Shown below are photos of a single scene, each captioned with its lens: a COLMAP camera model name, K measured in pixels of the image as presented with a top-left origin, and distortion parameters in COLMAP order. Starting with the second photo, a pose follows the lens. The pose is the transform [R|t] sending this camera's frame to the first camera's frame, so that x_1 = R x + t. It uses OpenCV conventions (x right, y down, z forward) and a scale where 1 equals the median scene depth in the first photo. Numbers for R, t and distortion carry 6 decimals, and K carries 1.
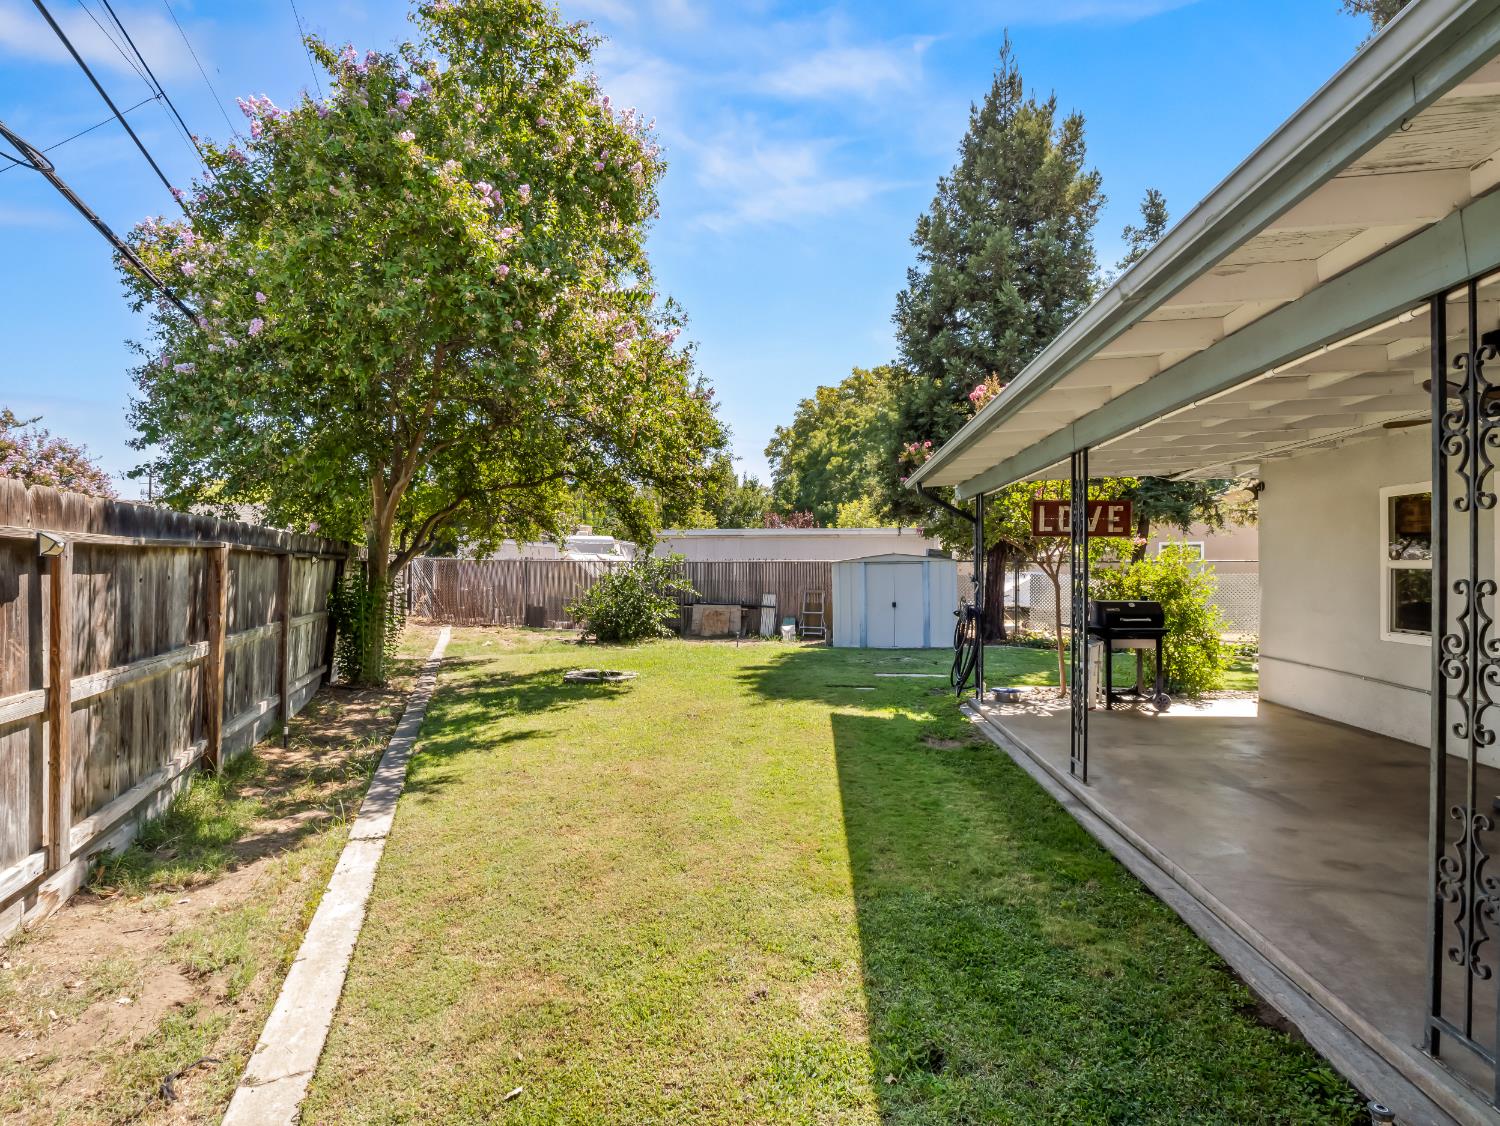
lens RADIAL K [[732.1, 0, 753.8], [0, 732.1, 562.5], [0, 0, 1]] dist [-0.012788, -0.002661]
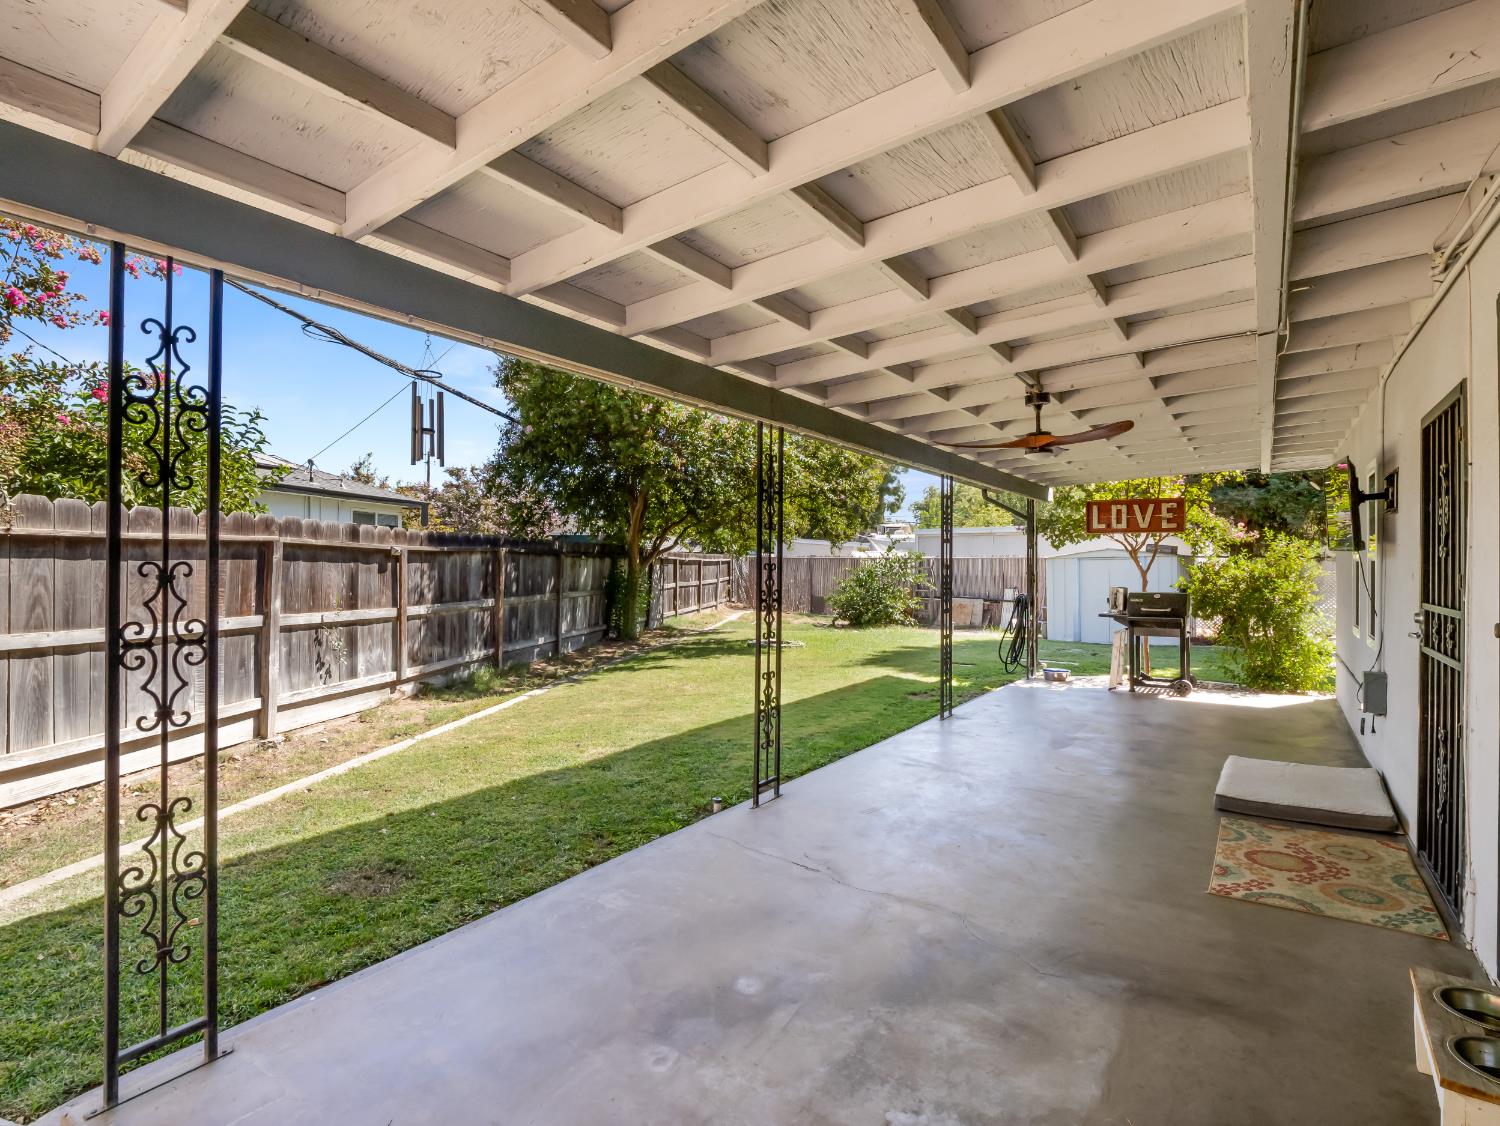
lens RADIAL K [[732.1, 0, 739.4], [0, 732.1, 563.1], [0, 0, 1]] dist [-0.012788, -0.002661]
pose [[0.861546, 0.000144, -0.507680, 0.895131], [0.002183, 0.999990, 0.003988, 0.006282], [0.507675, -0.004544, 0.861537, -0.397227]]
